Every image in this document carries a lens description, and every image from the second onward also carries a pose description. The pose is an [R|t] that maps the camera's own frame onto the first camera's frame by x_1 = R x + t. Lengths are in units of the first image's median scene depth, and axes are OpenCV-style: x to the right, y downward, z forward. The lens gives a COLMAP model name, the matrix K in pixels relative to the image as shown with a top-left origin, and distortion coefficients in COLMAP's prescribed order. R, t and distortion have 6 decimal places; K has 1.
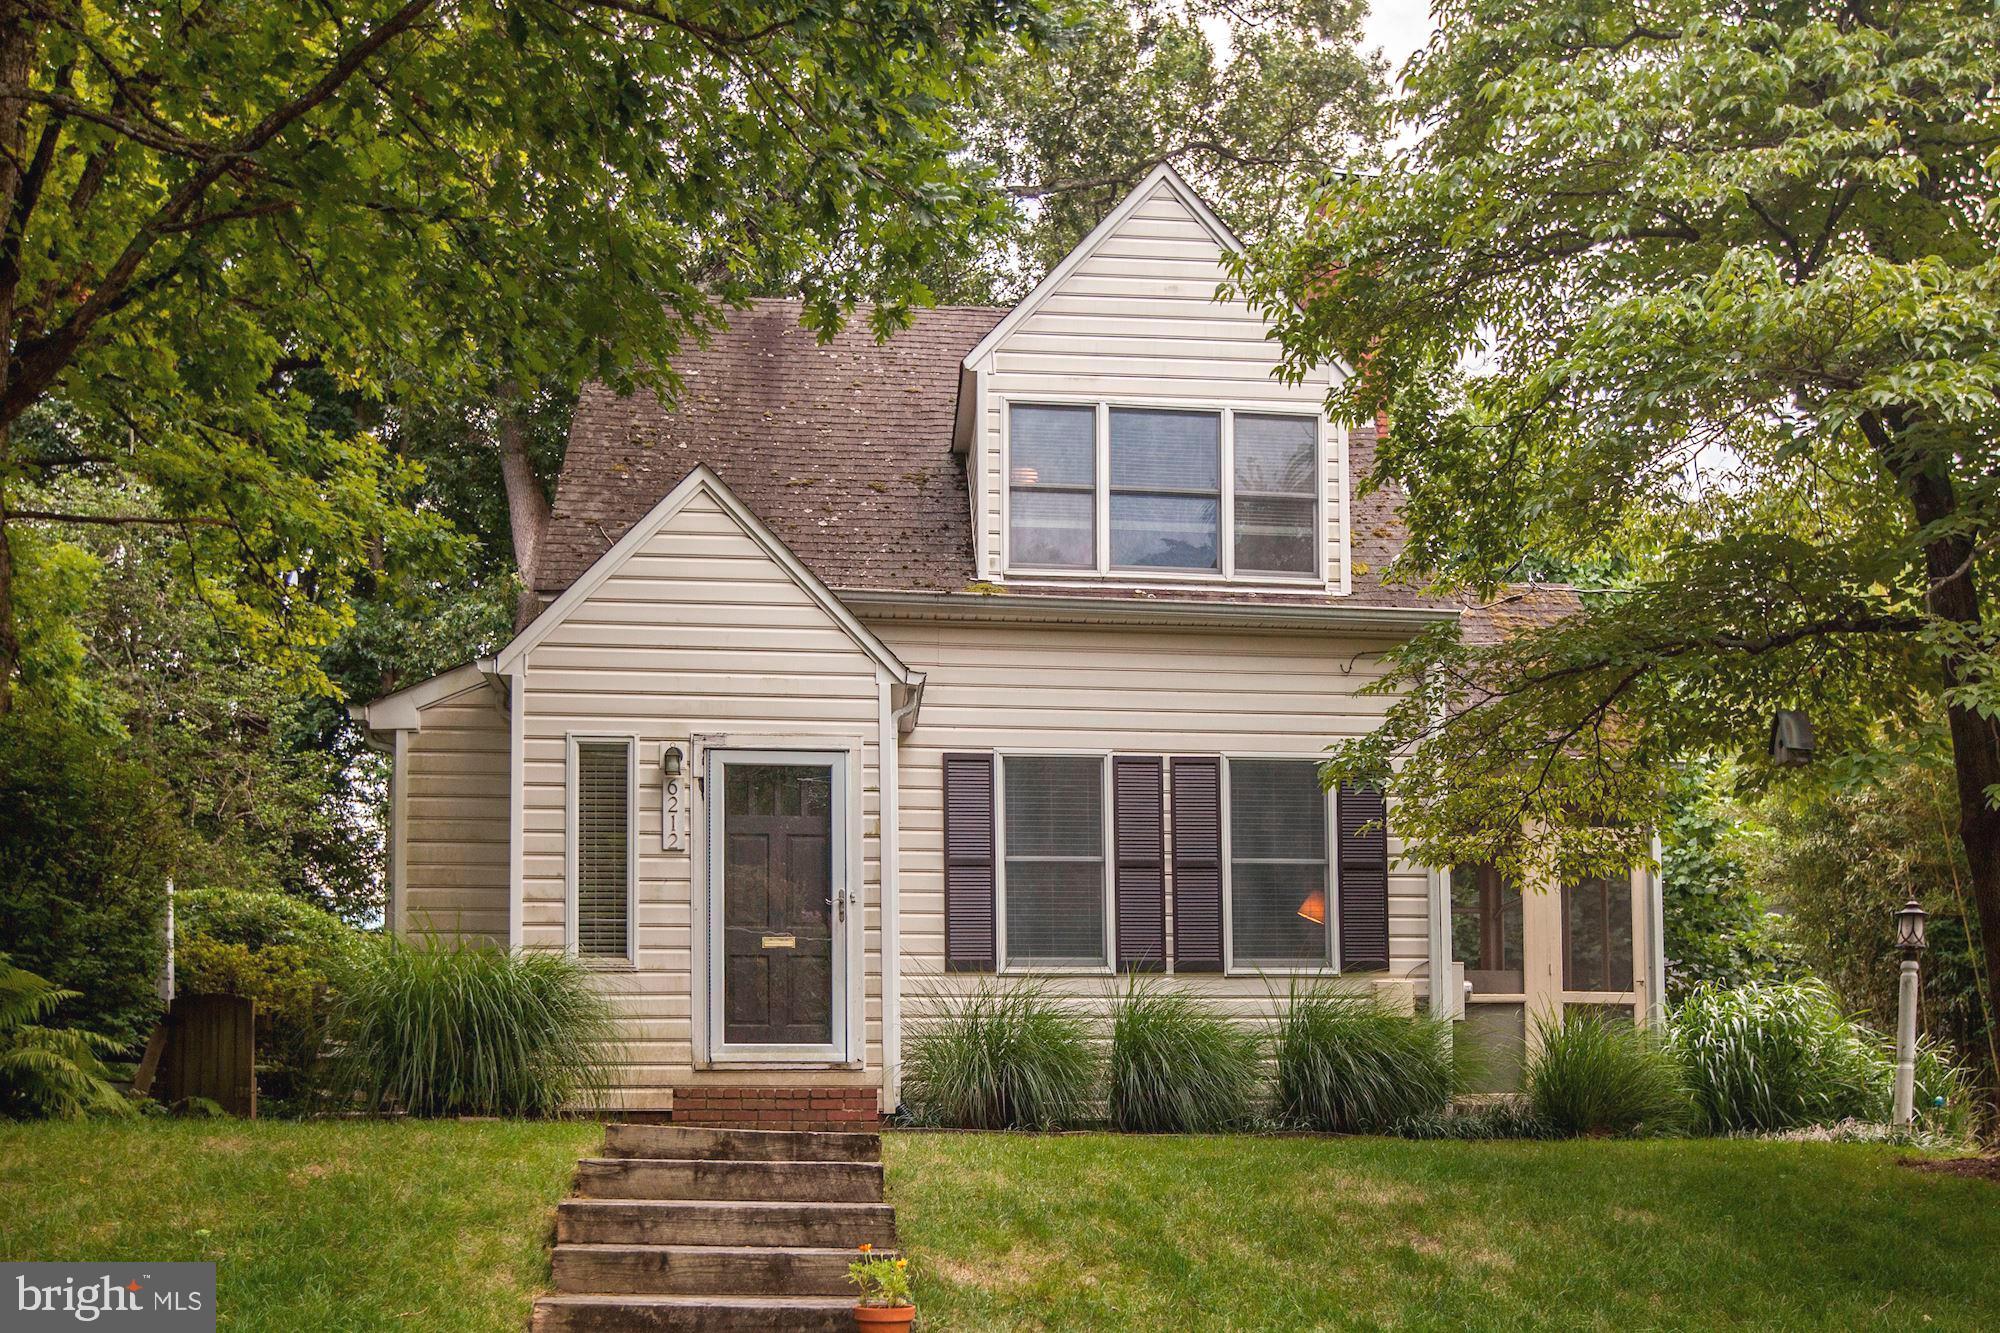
lens RADIAL K [[1371.2, 0, 1073.5], [0, 1371.2, 922.8], [0, 0, 1]] dist [0.001544, -0.002530]
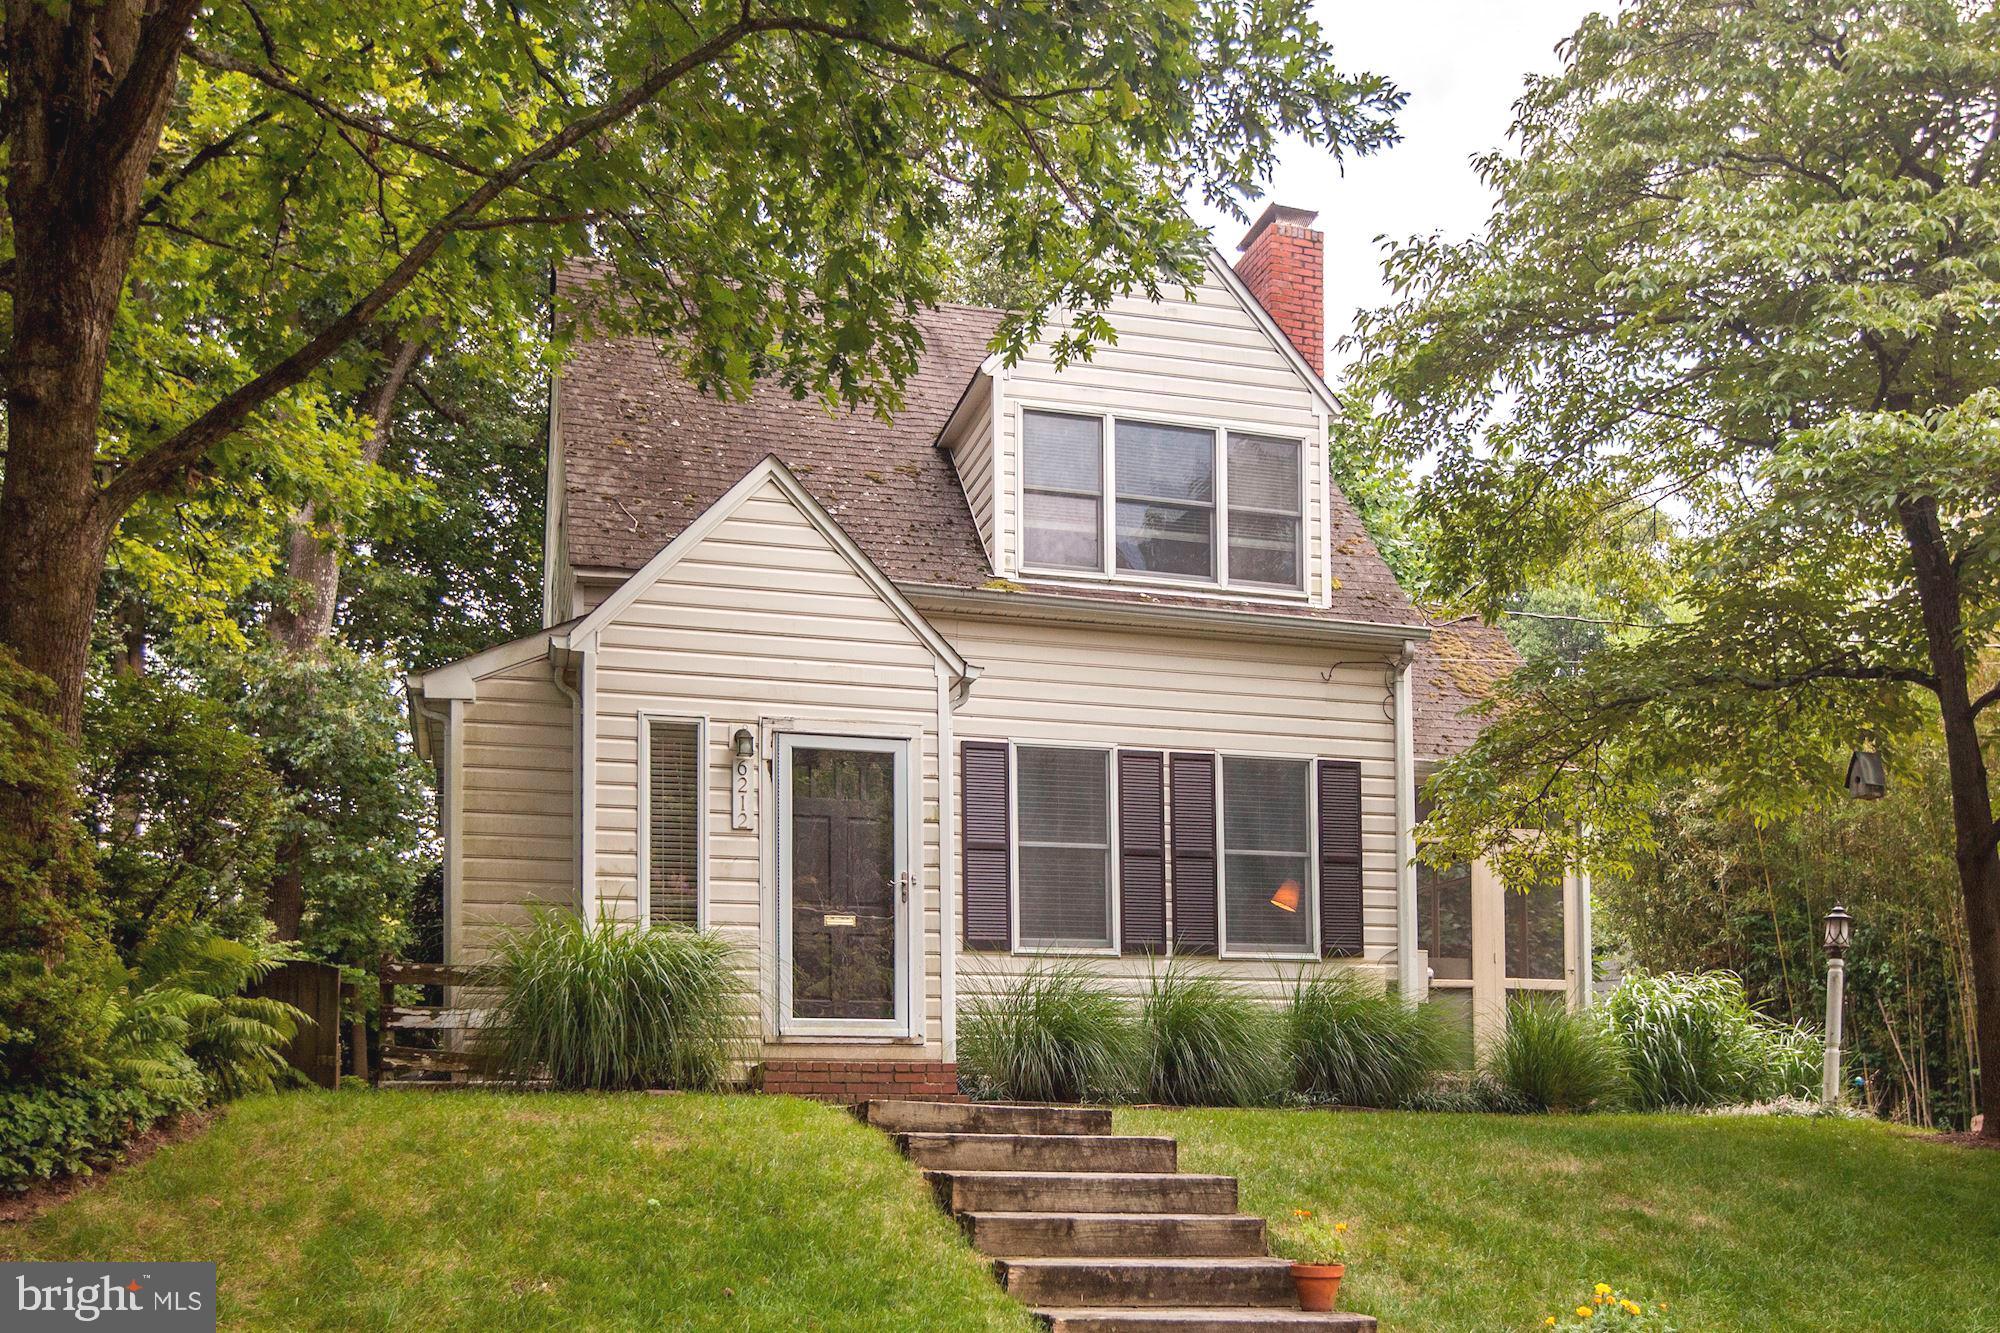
lens RADIAL K [[1352.4, 0, 1025.2], [0, 1352.4, 896.1], [0, 0, 1]] dist [0.000780, -0.005521]
pose [[0.991564, 0.024283, 0.127322, -0.204750], [-0.024592, 0.999697, 0.000857, -0.008766], [-0.127262, -0.003981, 0.991861, -0.033469]]
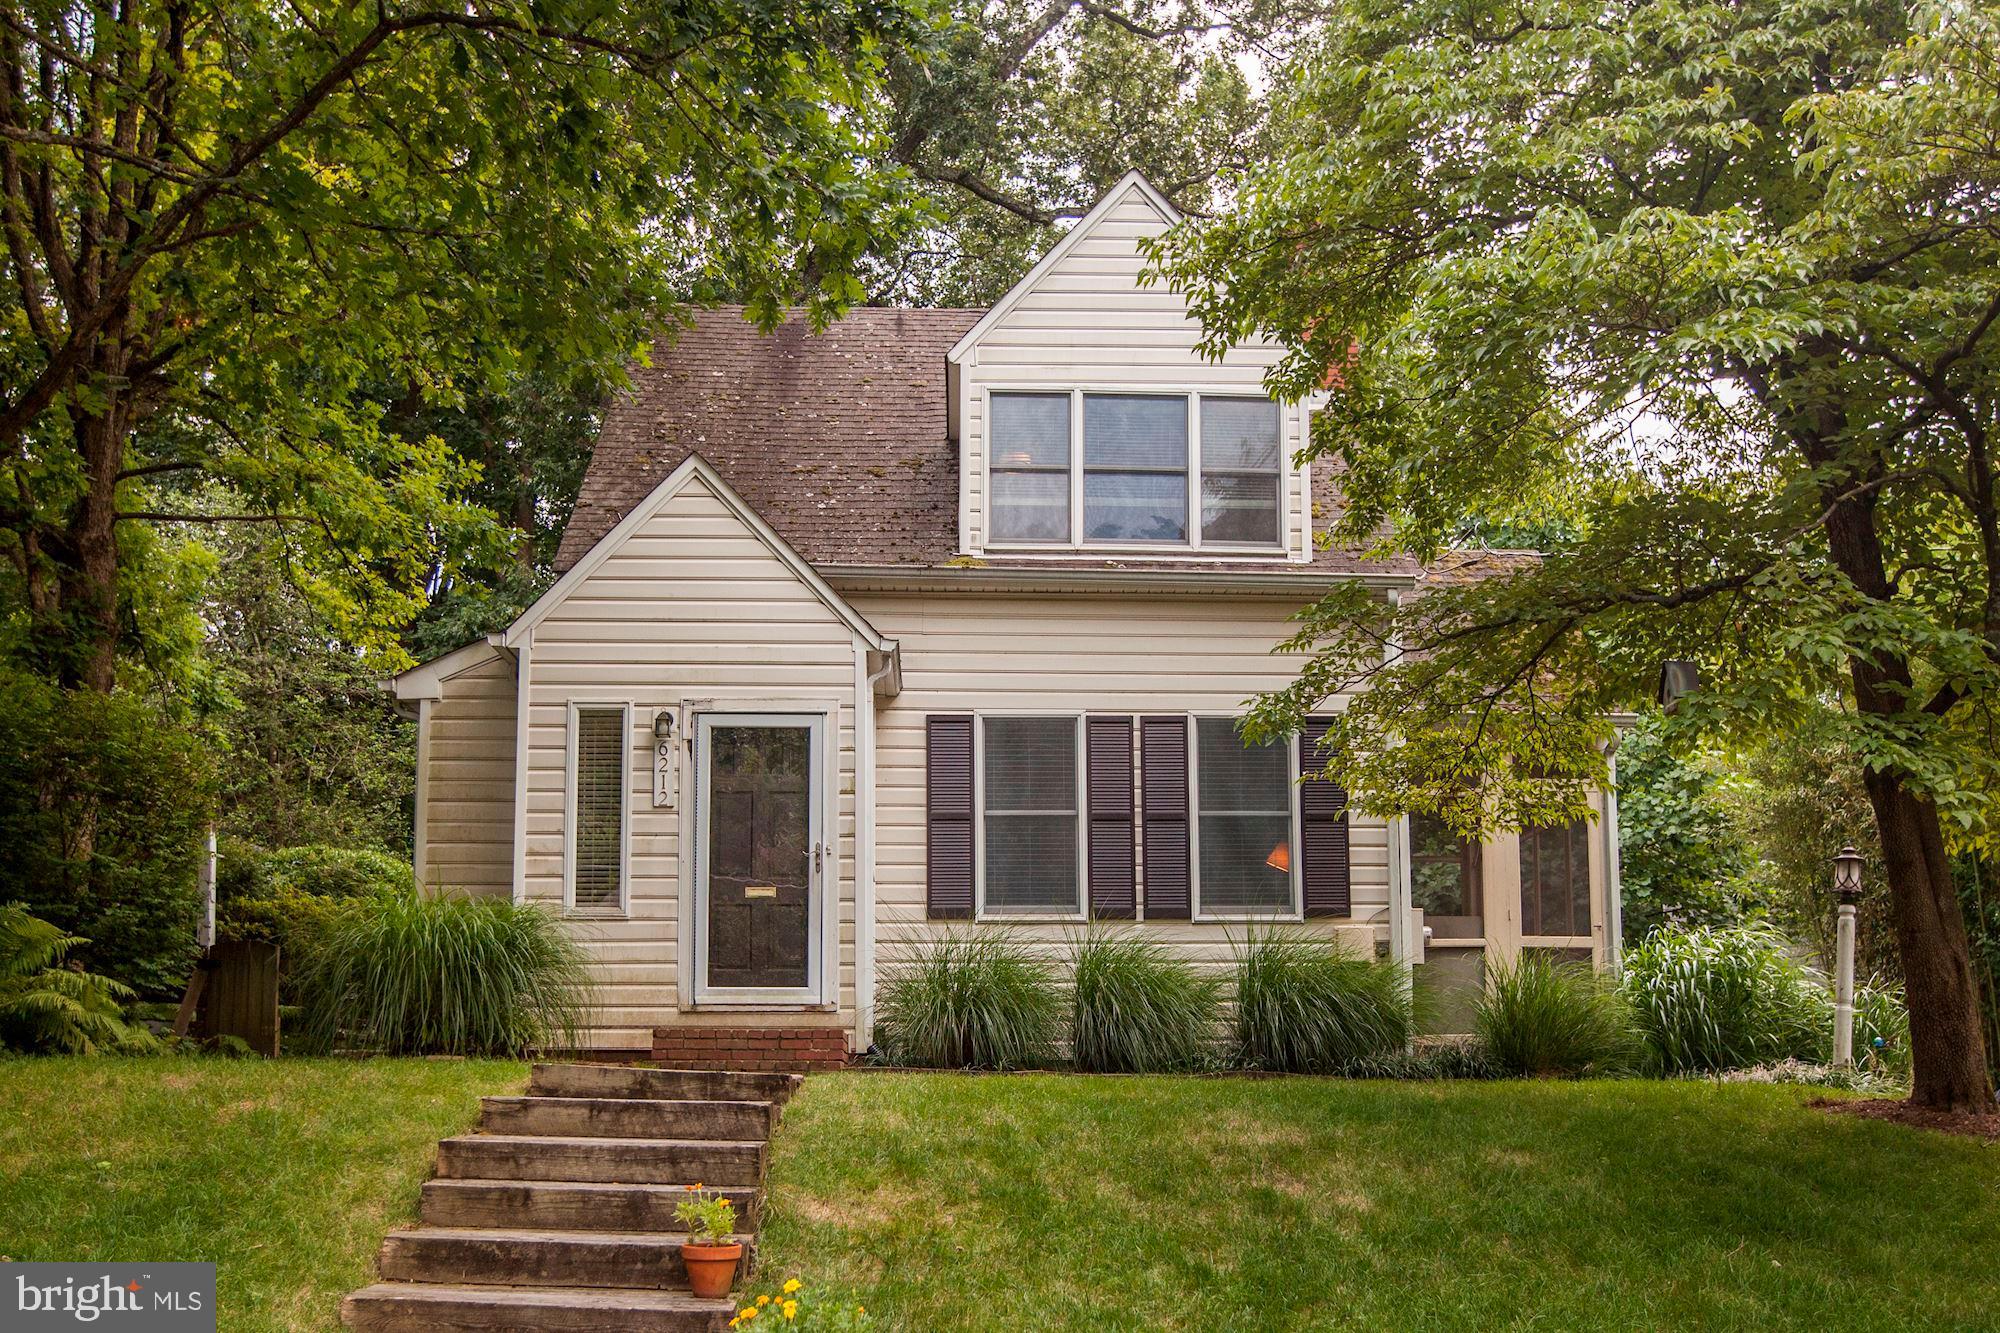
lens RADIAL K [[1267.4, 0, 1055.1], [0, 1267.4, 833.7], [0, 0, 1]] dist [-0.011217, -0.003155]
pose [[0.998607, -0.006741, -0.052341, 0.066025], [0.005064, 0.999471, -0.032118, 0.001501], [0.052530, 0.031808, 0.998113, 0.023079]]
